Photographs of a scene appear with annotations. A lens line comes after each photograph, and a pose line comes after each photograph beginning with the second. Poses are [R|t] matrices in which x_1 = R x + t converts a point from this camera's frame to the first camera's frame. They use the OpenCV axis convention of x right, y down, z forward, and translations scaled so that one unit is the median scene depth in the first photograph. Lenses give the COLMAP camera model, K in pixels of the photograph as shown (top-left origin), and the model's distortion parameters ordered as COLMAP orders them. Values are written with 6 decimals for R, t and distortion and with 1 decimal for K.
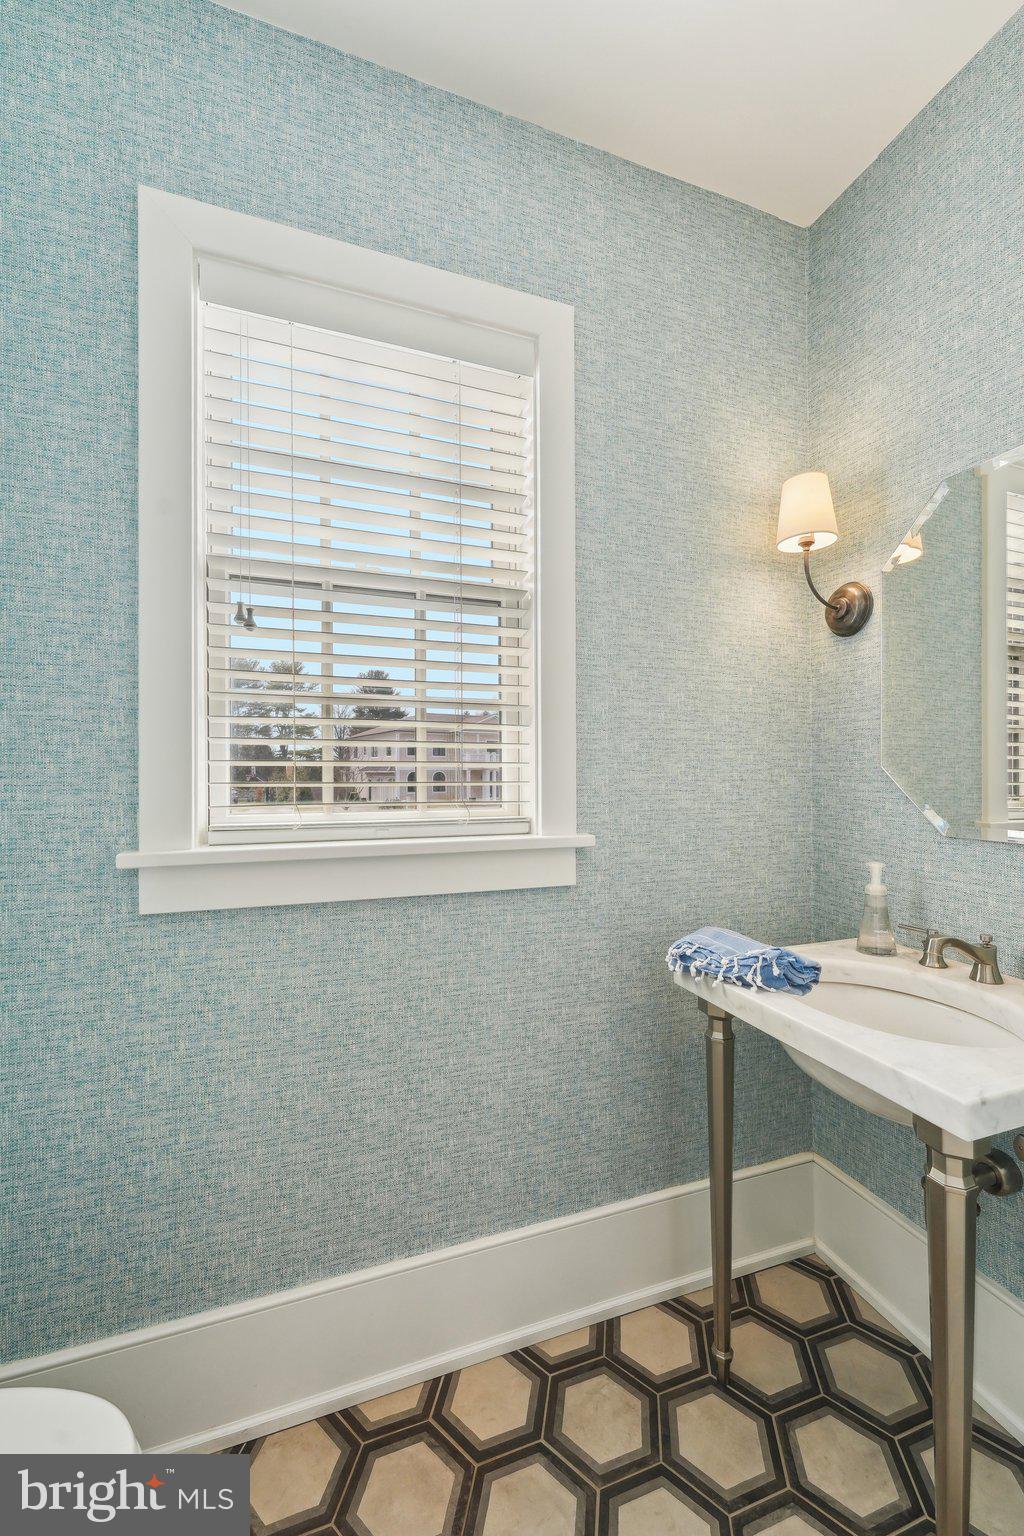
lens RADIAL K [[624.6, 0, 502.0], [0, 624.6, 763.9], [0, 0, 1]] dist [0.008531, -0.001466]
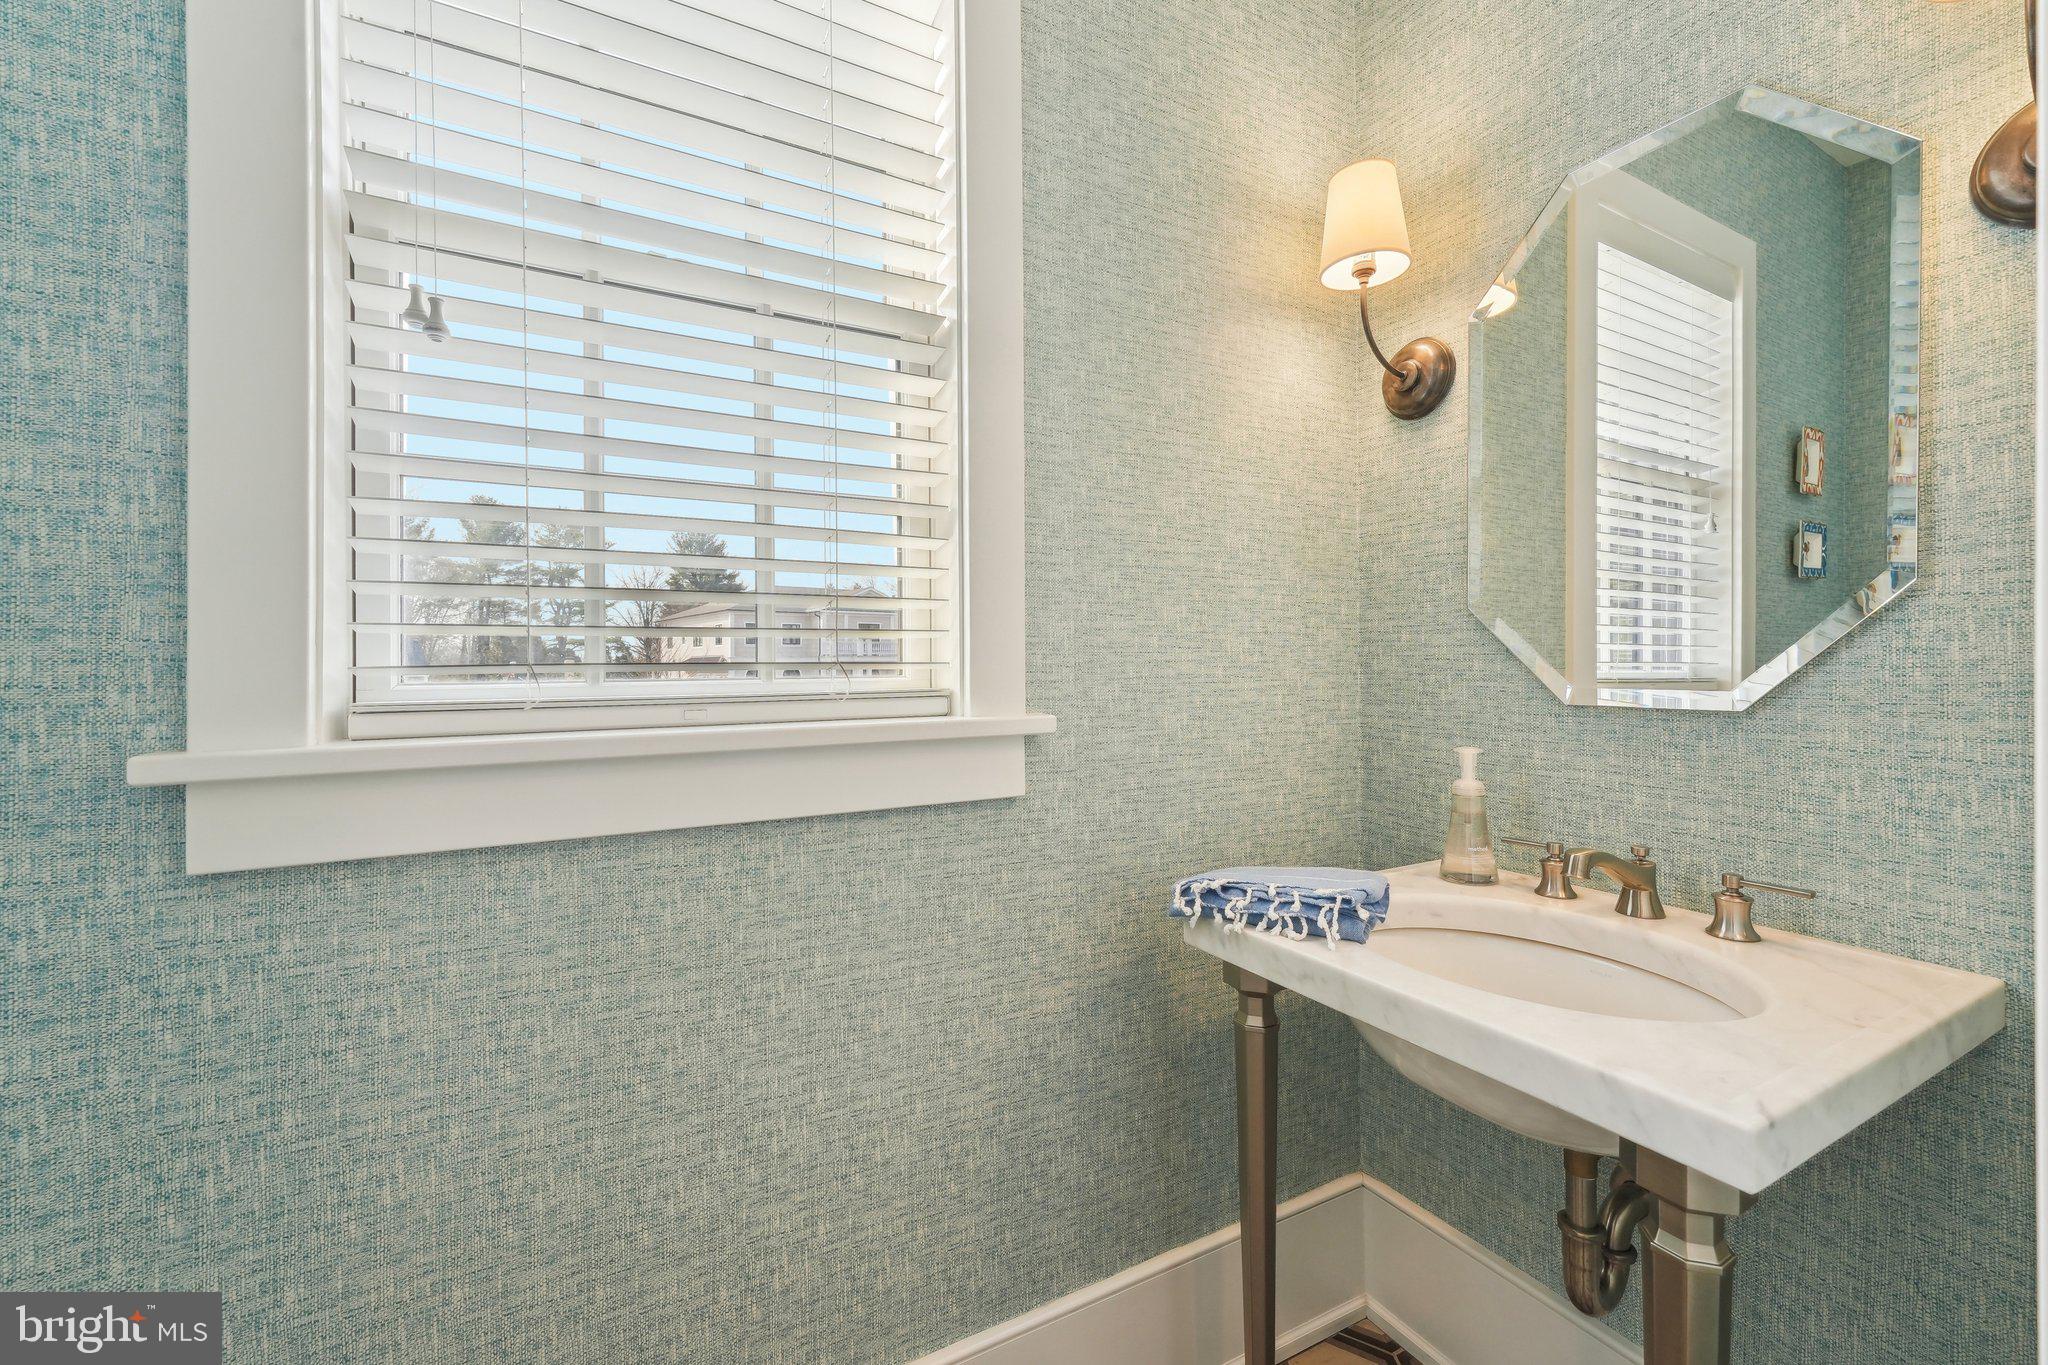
lens RADIAL K [[832.8, 0, 1022.7], [0, 832.8, 675.6], [0, 0, 1]] dist [0.008531, -0.001466]
pose [[0.985878, -0.005924, 0.167363, -0.022456], [0.001555, 0.999655, 0.026226, 0.053343], [-0.167460, -0.025596, 0.985546, 0.187432]]
